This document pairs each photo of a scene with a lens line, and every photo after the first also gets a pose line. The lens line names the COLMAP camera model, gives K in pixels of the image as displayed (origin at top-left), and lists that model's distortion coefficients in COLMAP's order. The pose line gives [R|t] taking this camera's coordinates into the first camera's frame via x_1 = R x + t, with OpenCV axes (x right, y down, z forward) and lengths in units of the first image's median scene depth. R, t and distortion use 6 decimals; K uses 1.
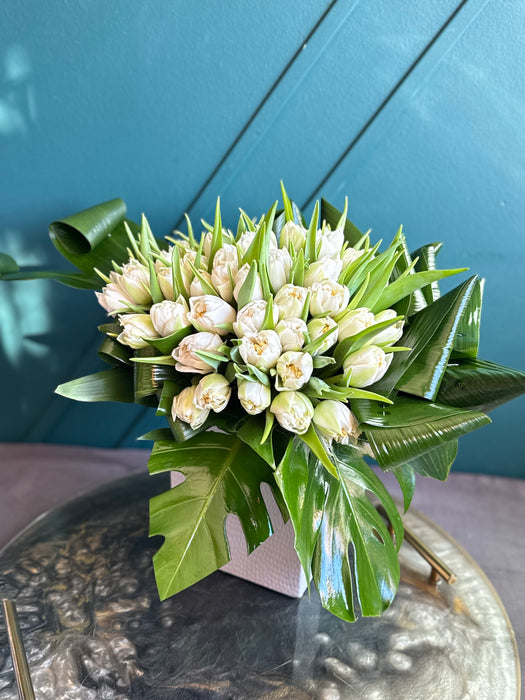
lens RADIAL K [[810.9, 0, 260.7], [0, 810.9, 334.5], [0, 0, 1]] dist [-0.038800, 0.000000]
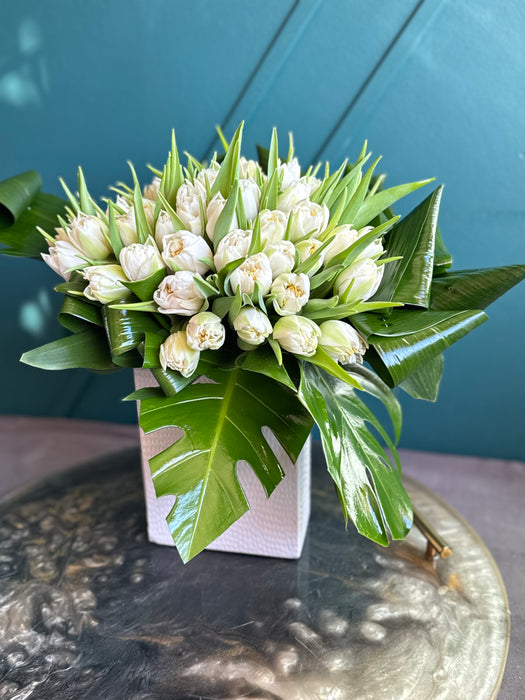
lens RADIAL K [[810.9, 0, 265.7], [0, 810.9, 348.5], [0, 0, 1]] dist [-0.038800, 0.000000]
pose [[0.987824, 0.008601, -0.155340, 0.180258], [-0.014947, 0.999099, -0.039728, 0.115737], [0.154859, 0.041567, 0.987062, 0.060440]]
